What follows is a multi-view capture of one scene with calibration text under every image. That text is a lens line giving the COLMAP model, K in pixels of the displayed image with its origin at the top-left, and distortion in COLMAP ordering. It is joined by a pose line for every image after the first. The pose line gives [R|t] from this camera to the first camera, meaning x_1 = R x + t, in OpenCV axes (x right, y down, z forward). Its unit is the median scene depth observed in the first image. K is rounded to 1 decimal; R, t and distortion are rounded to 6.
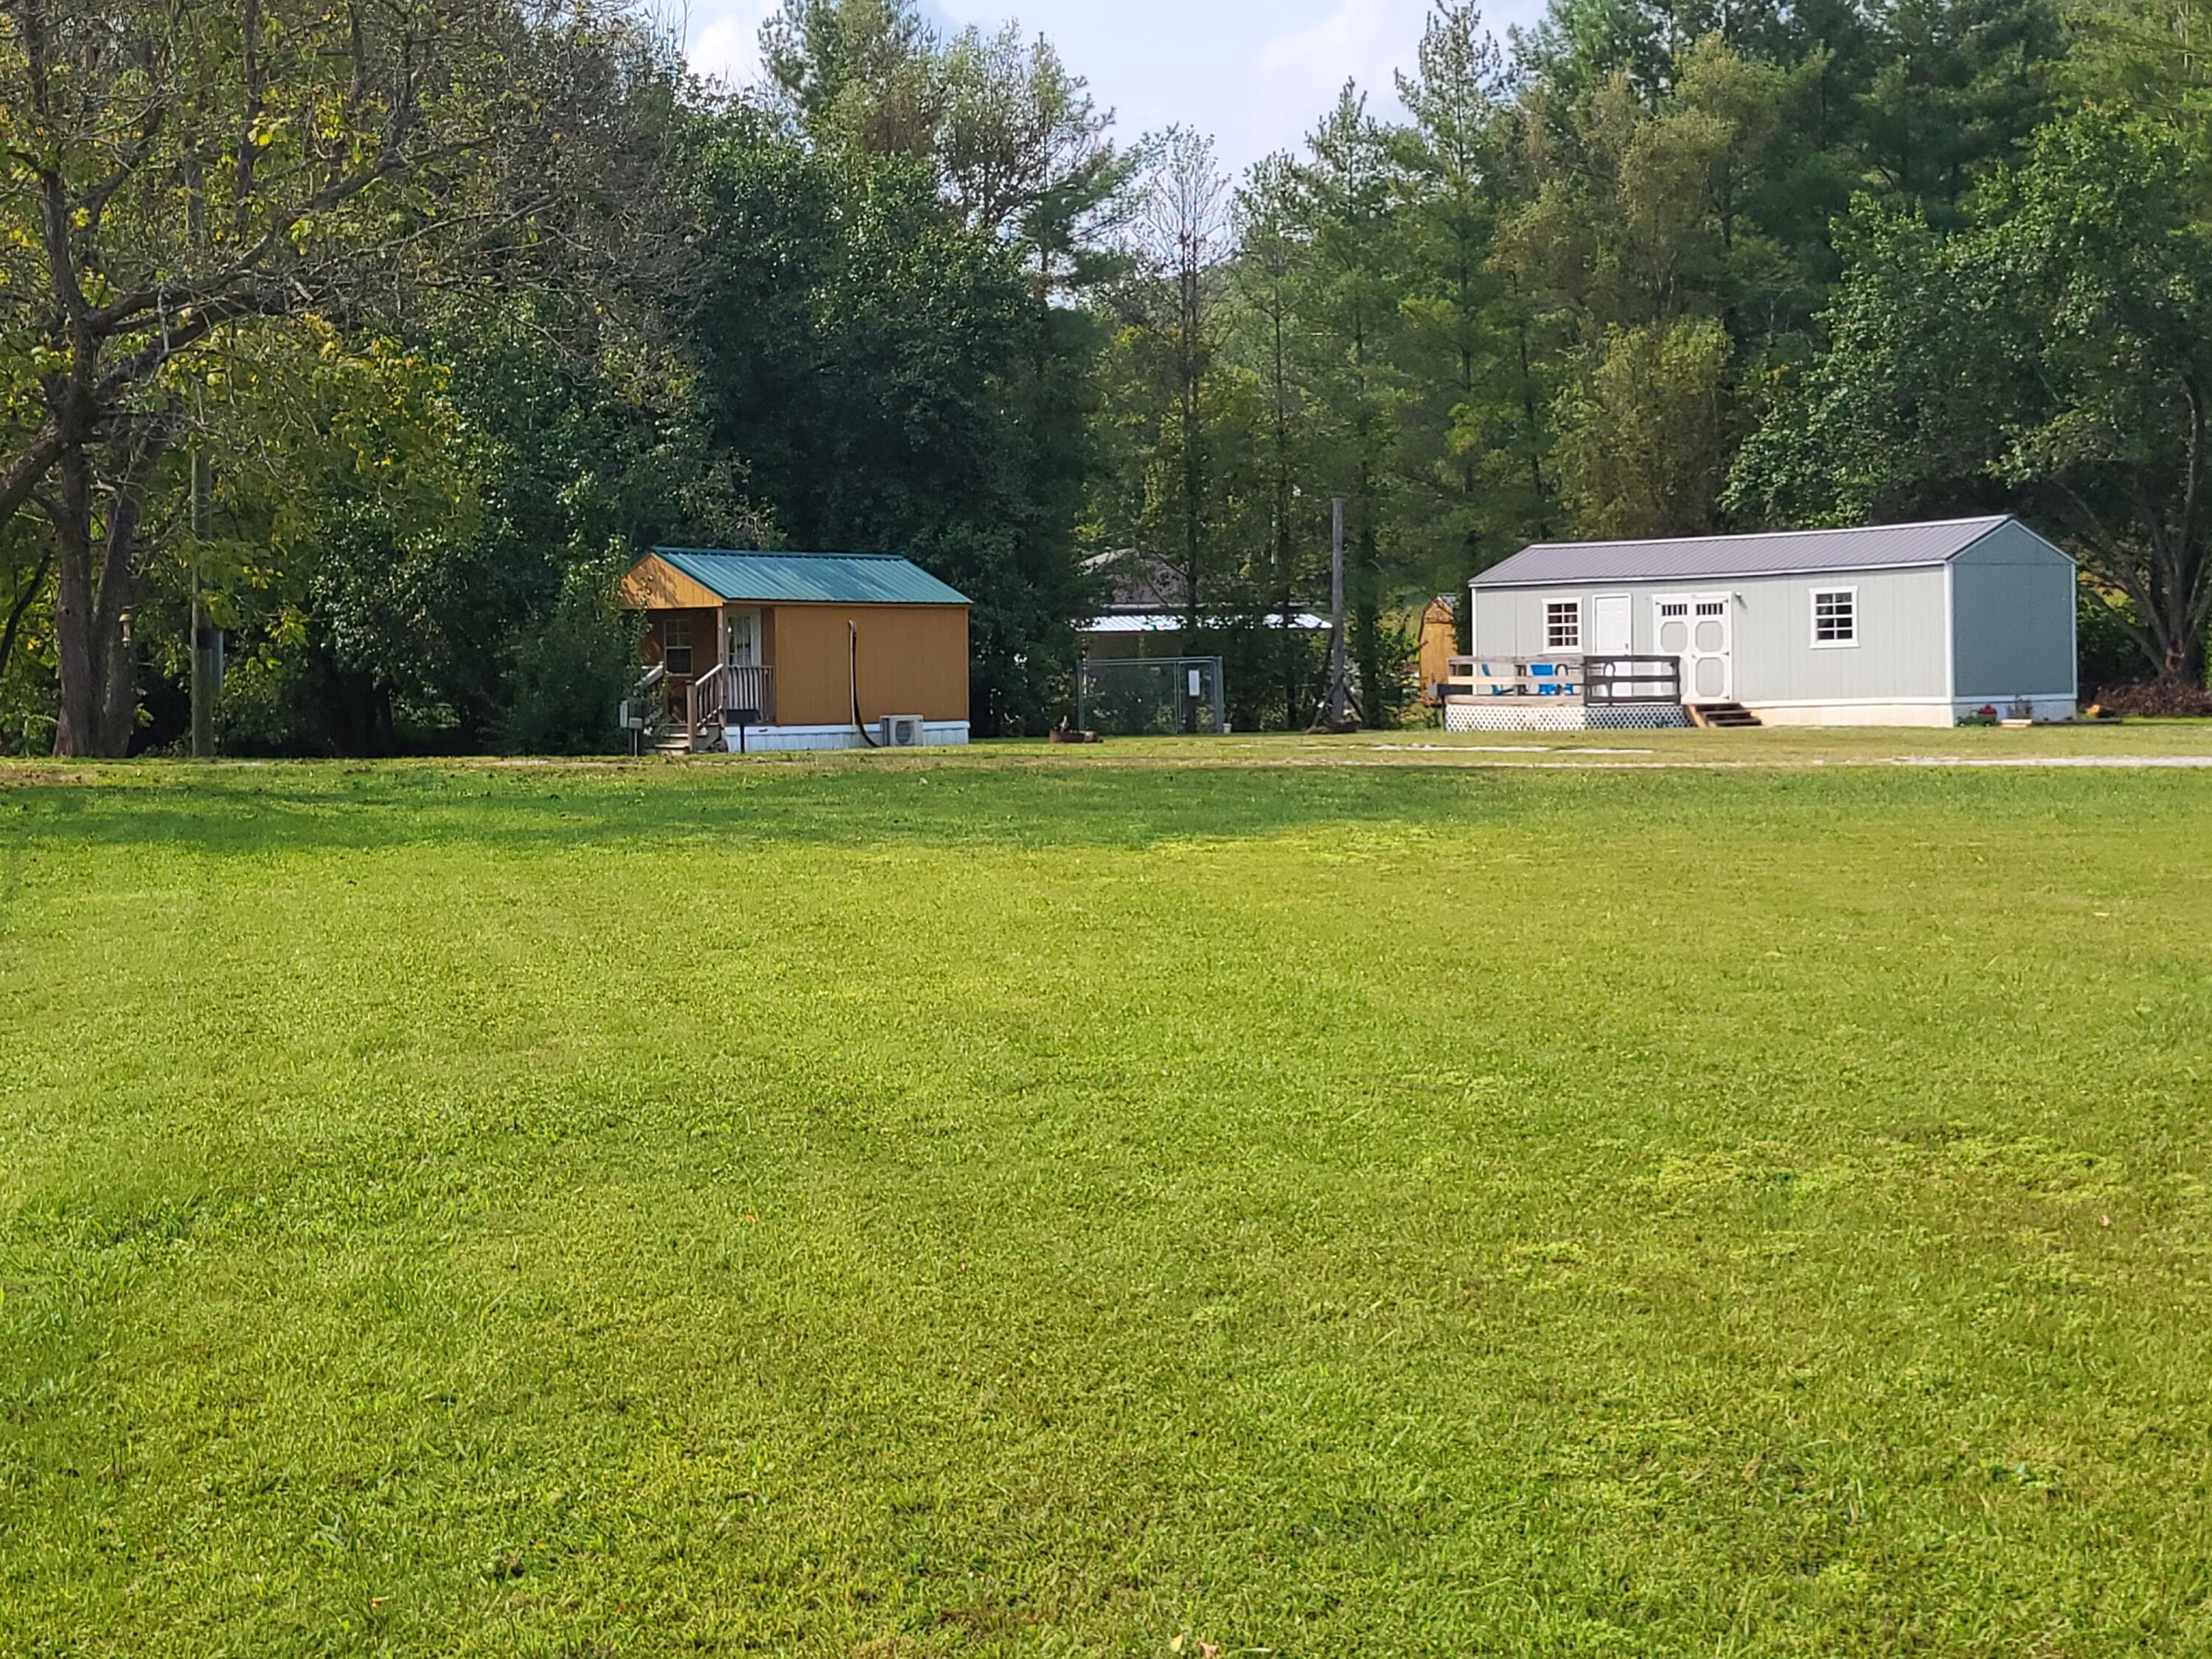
lens RADIAL K [[1688.2, 0, 1105.1], [0, 1688.2, 828.7], [0, 0, 1]] dist [-0.009472, -0.002067]
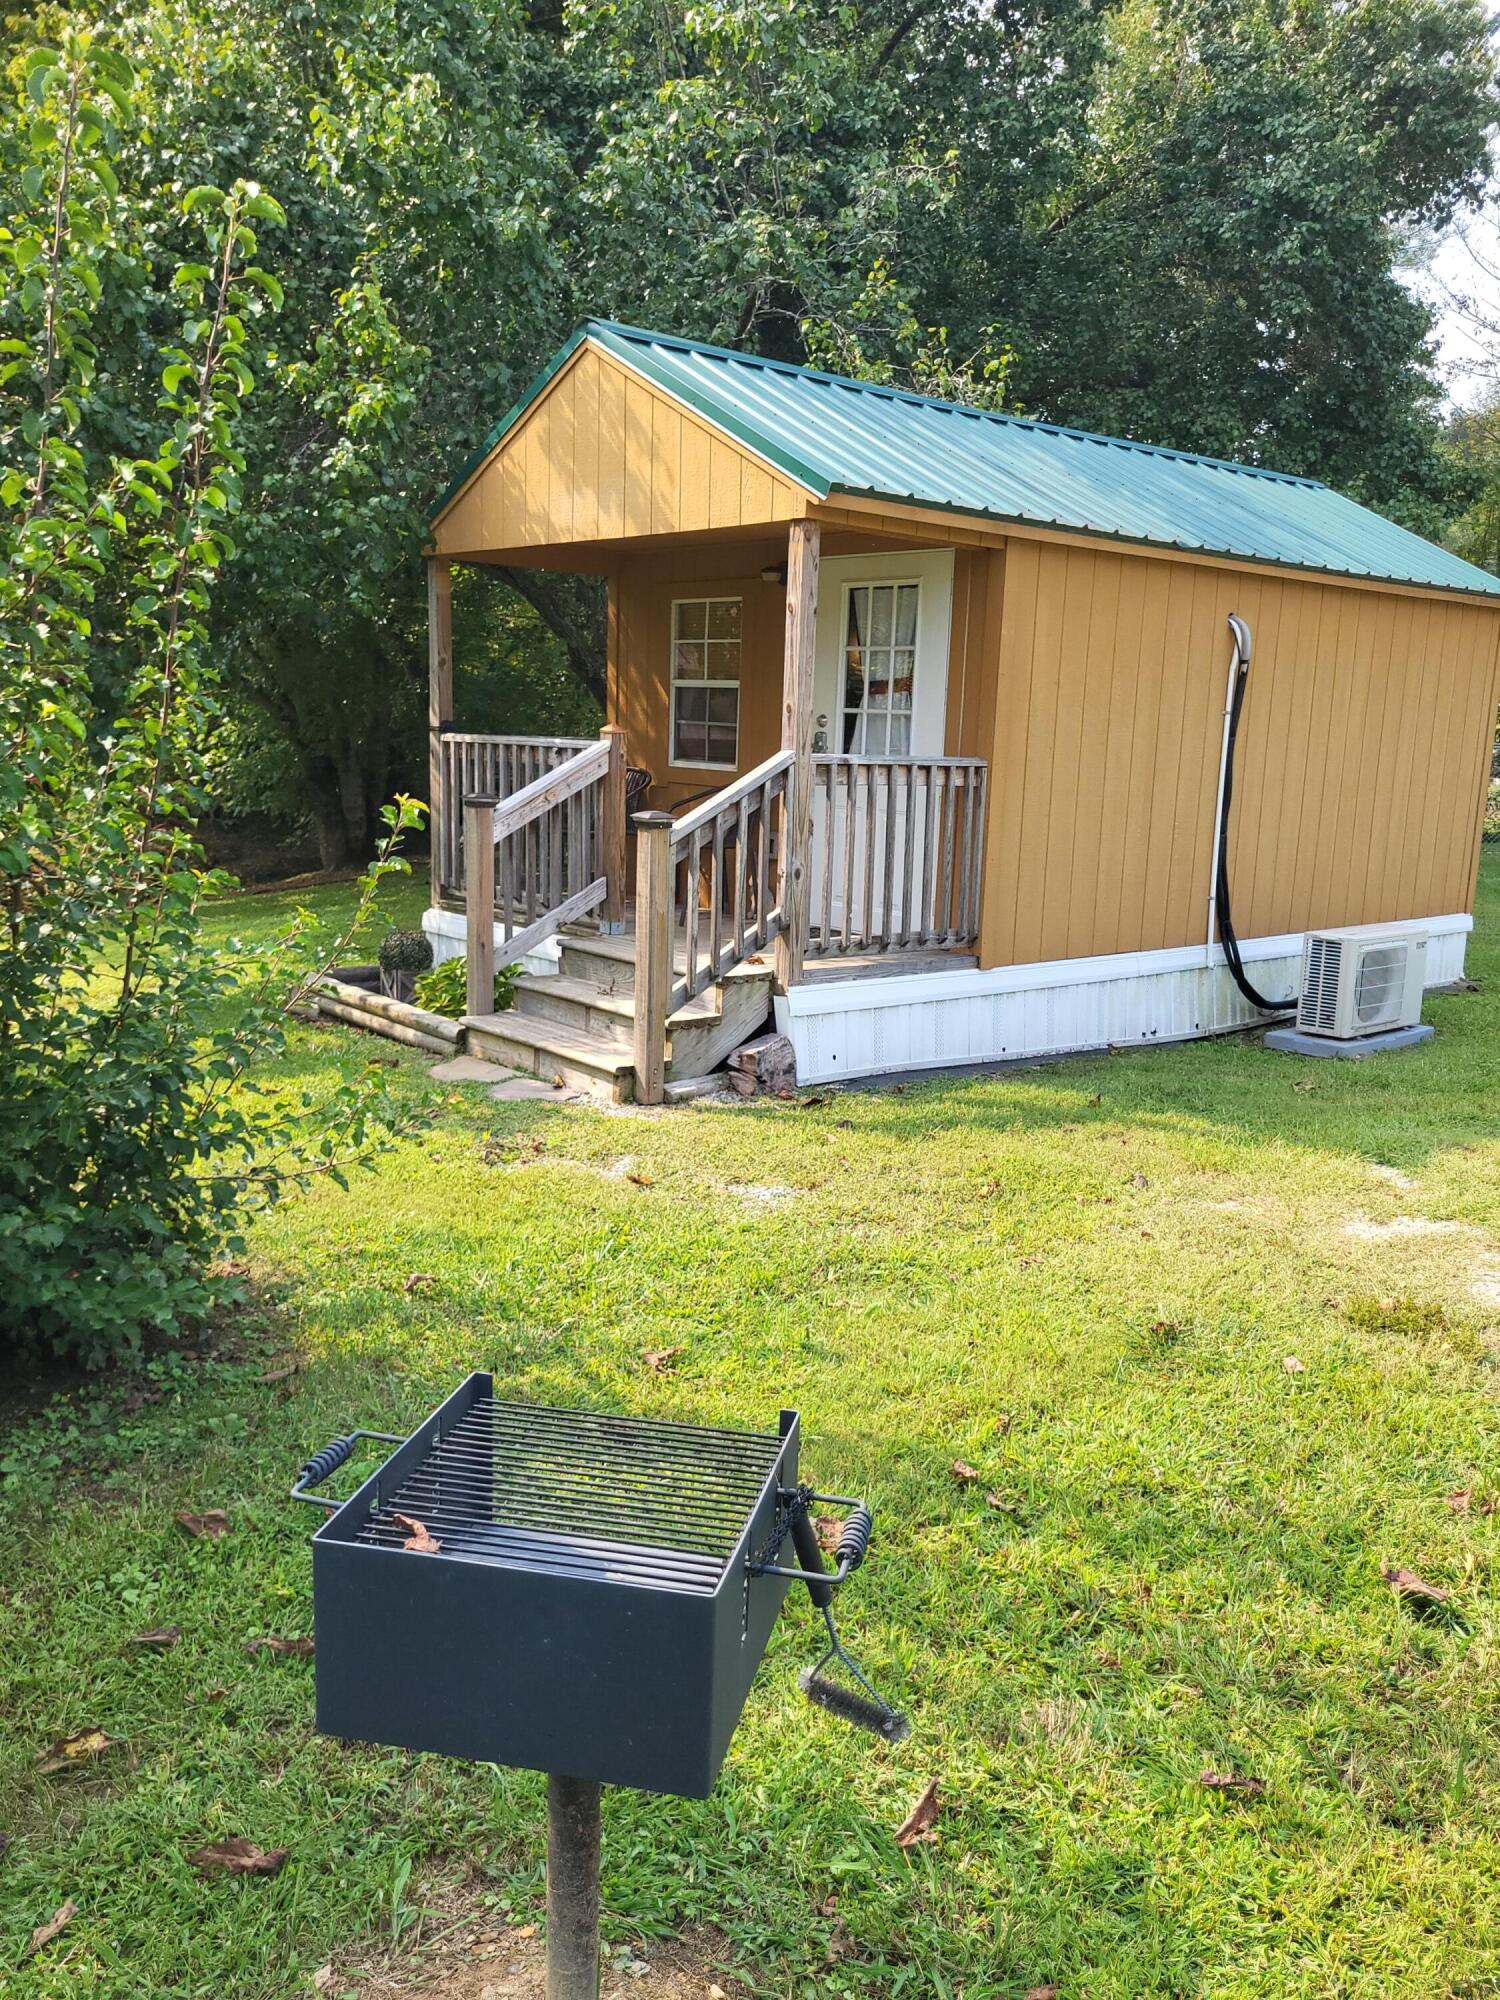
lens RADIAL K [[1526.4, 0, 750.3], [0, 1526.4, 999.6], [0, 0, 1]] dist [-0.009472, -0.002067]
pose [[0.944644, 0.090876, -0.315261, -0.150158], [-0.067033, 0.994064, 0.085690, -0.075942], [0.321177, -0.059813, 0.945129, 0.746819]]
